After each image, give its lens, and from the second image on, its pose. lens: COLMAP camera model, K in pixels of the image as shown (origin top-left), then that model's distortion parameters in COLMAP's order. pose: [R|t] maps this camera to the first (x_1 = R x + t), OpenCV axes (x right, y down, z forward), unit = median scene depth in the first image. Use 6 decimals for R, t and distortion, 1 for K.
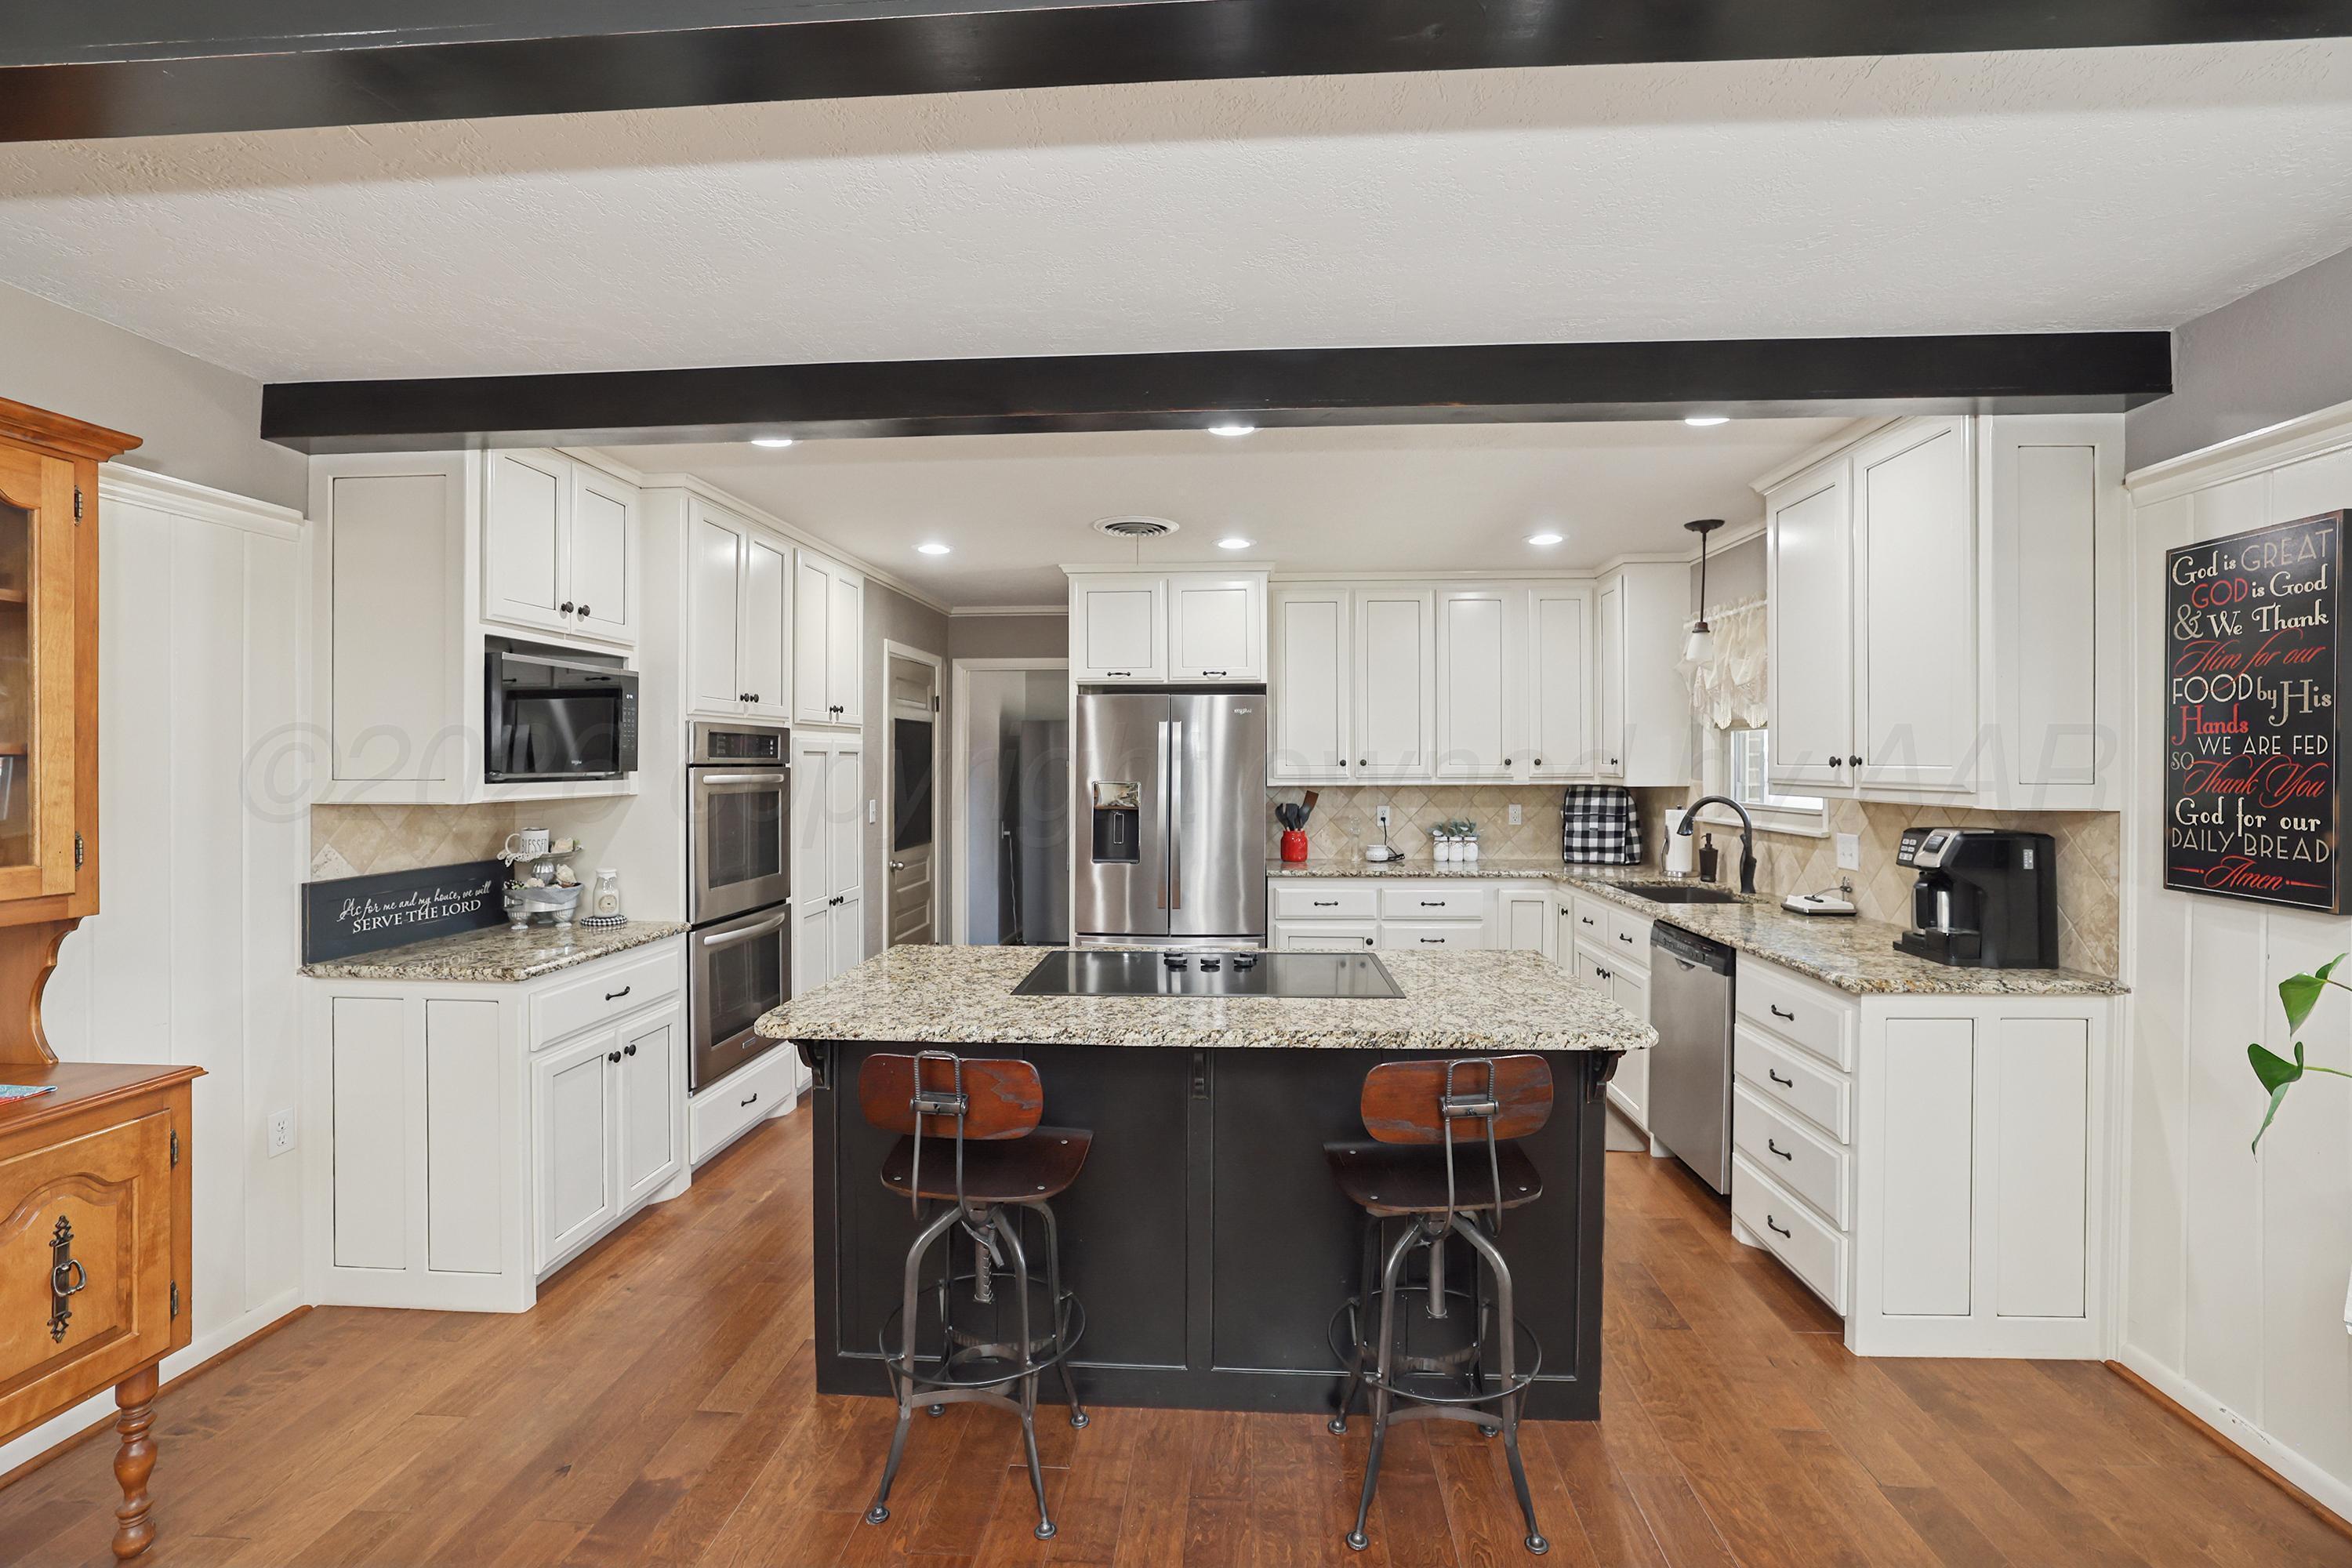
lens RADIAL K [[1030.4, 0, 1176.7], [0, 1030.4, 755.9], [0, 0, 1]] dist [-0.040954, 0.018208]
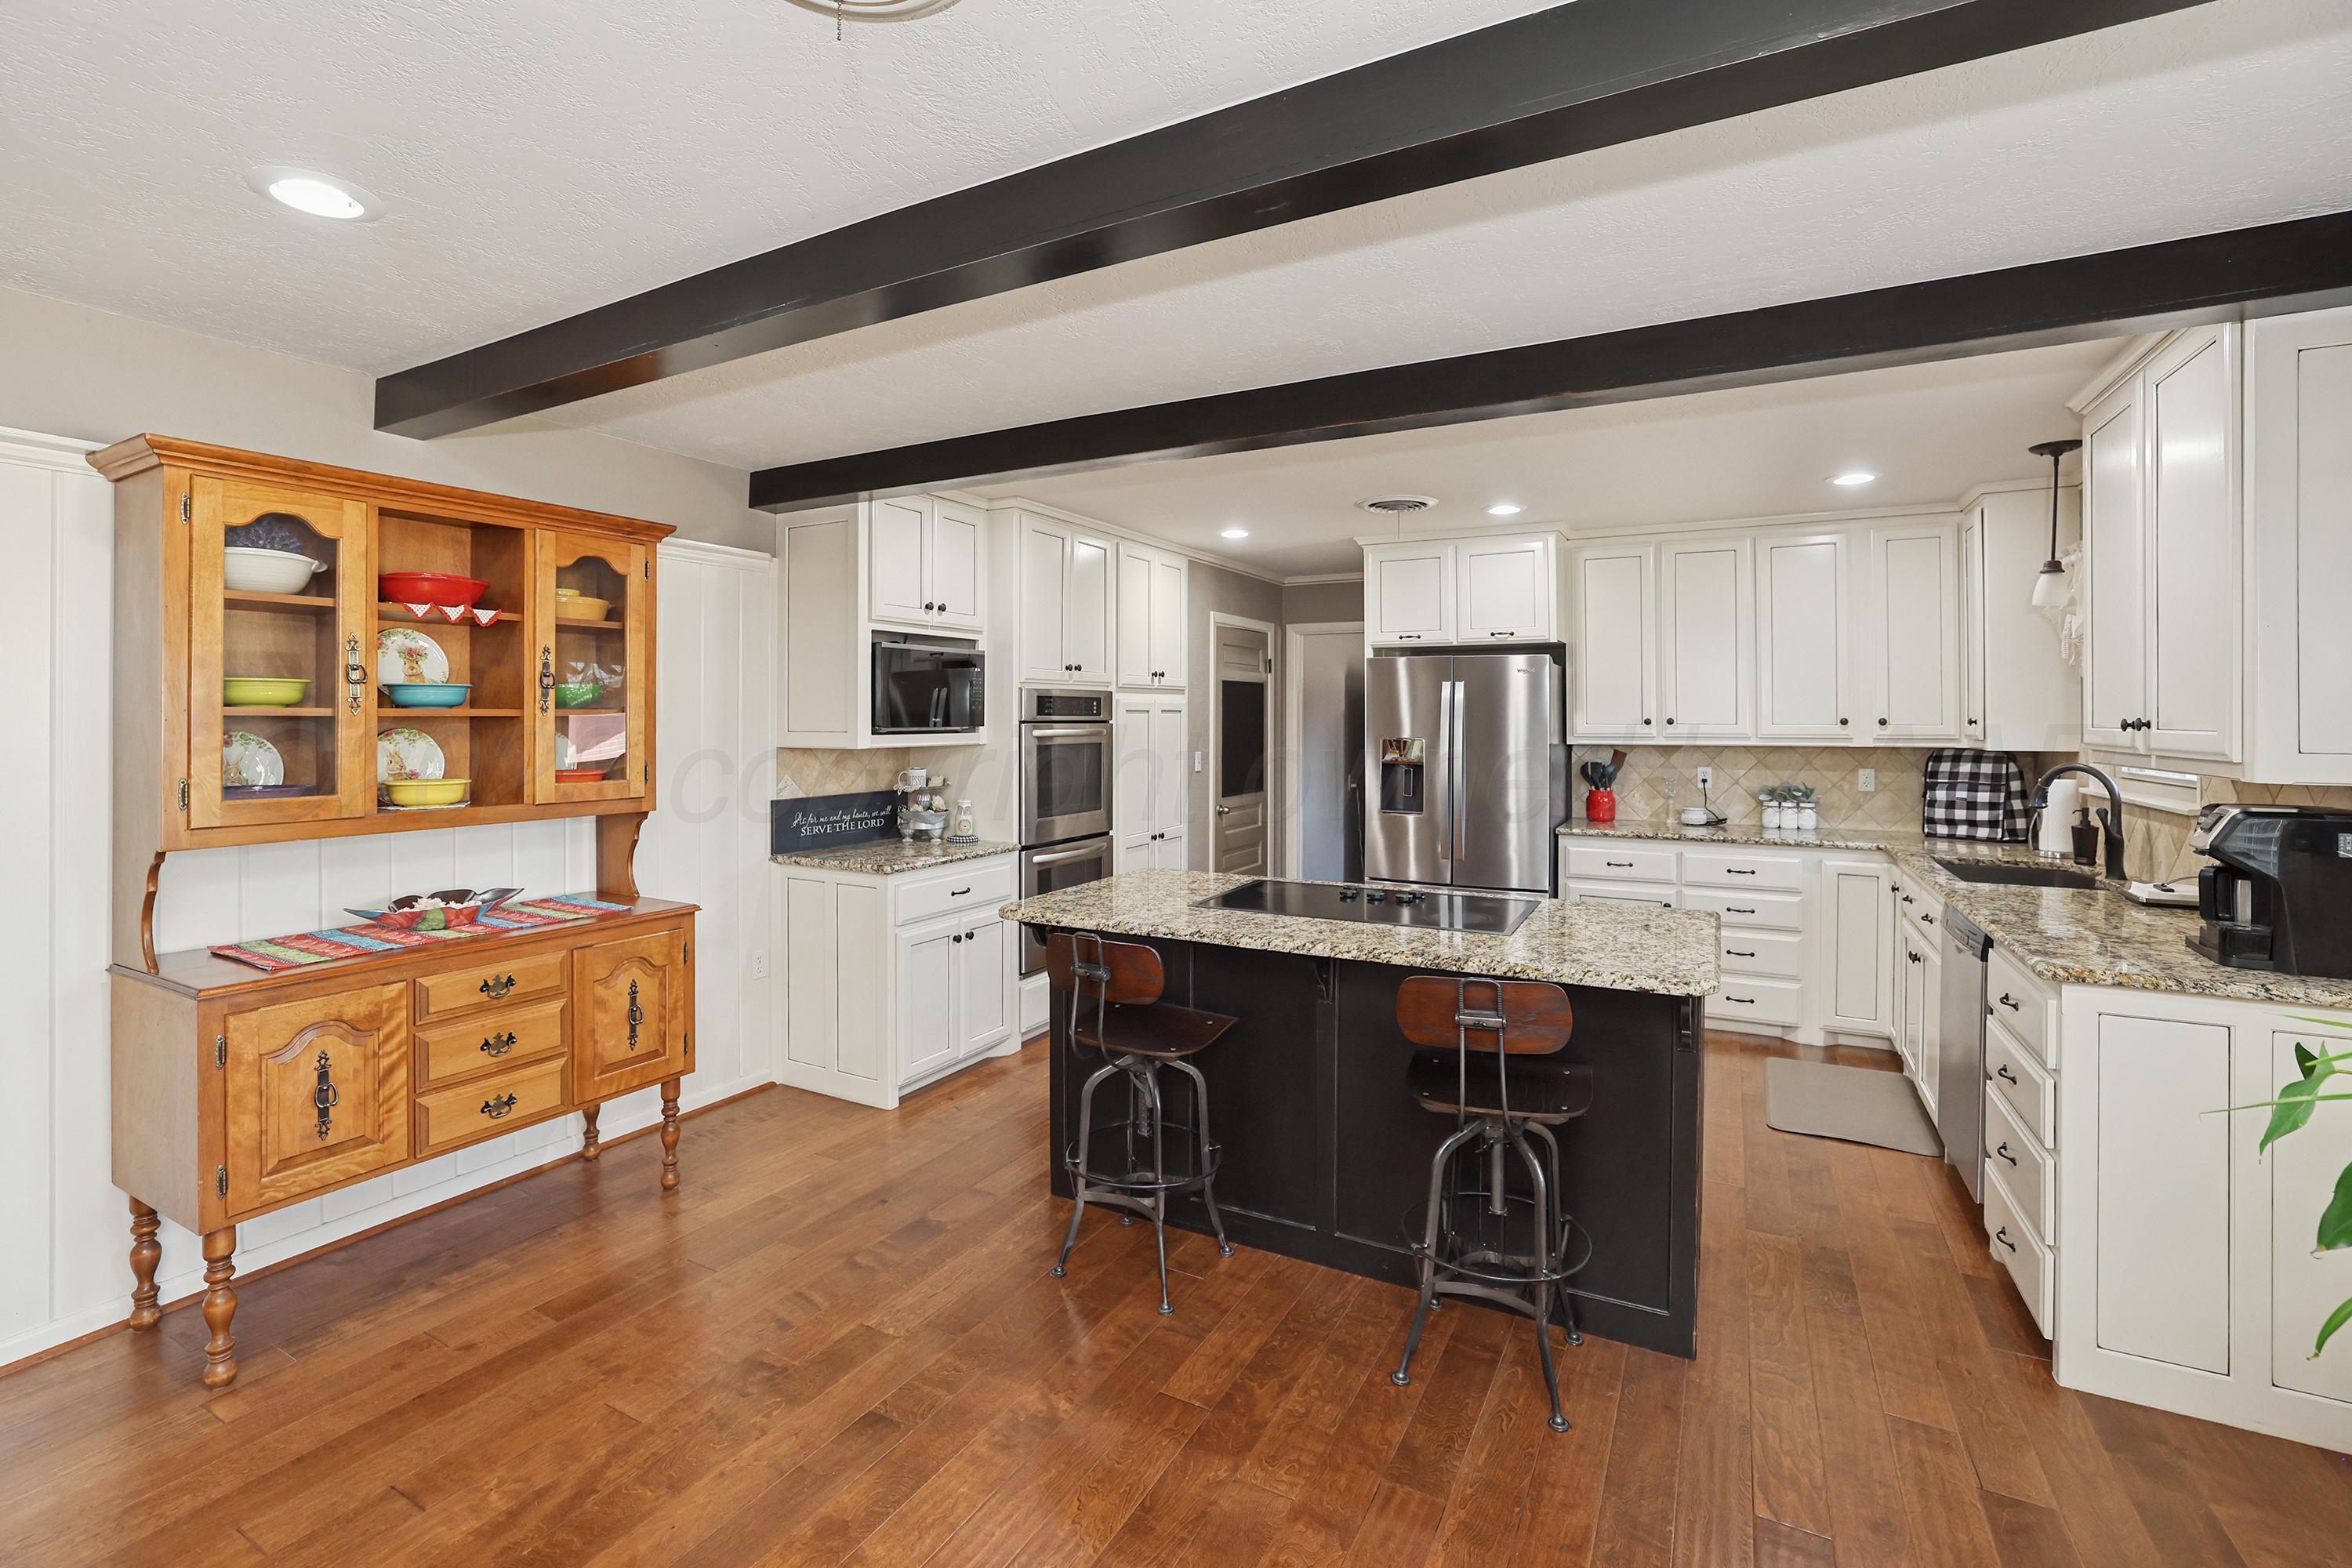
lens RADIAL K [[1051.4, 0, 1166.5], [0, 1051.4, 706.8], [0, 0, 1]] dist [-0.033082, 0.019118]
pose [[0.907724, -0.001050, -0.419567, 0.243503], [-0.000247, 0.999995, -0.003038, -0.006006], [0.419568, 0.002861, 0.907719, -0.126313]]
